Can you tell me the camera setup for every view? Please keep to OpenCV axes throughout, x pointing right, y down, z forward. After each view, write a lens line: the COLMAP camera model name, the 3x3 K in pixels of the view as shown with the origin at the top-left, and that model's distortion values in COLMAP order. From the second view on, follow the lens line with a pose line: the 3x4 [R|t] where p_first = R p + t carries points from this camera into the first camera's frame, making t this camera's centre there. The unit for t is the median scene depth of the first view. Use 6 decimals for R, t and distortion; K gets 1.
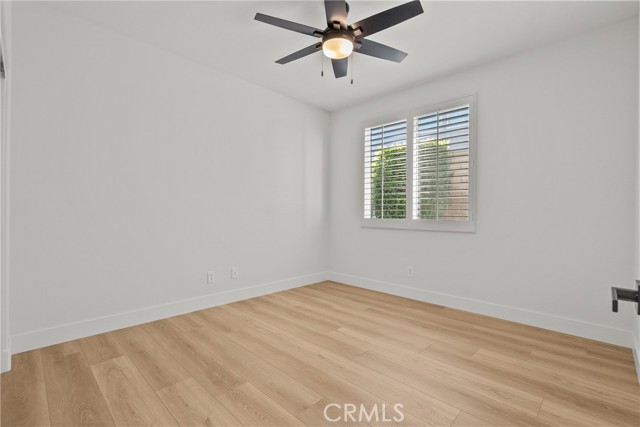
lens RADIAL K [[294.3, 0, 319.1], [0, 294.3, 214.0], [0, 0, 1]] dist [-0.007205, 0.003479]
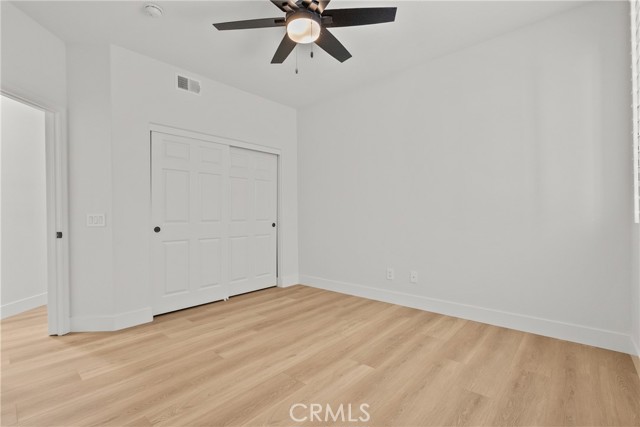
lens RADIAL K [[294.3, 0, 319.2], [0, 294.3, 214.8], [0, 0, 1]] dist [-0.007205, 0.003479]
pose [[0.039428, -0.005442, -0.999208, 0.823438], [0.007175, 0.999961, -0.005163, 0.006006], [0.999197, -0.006966, 0.039465, 0.857413]]
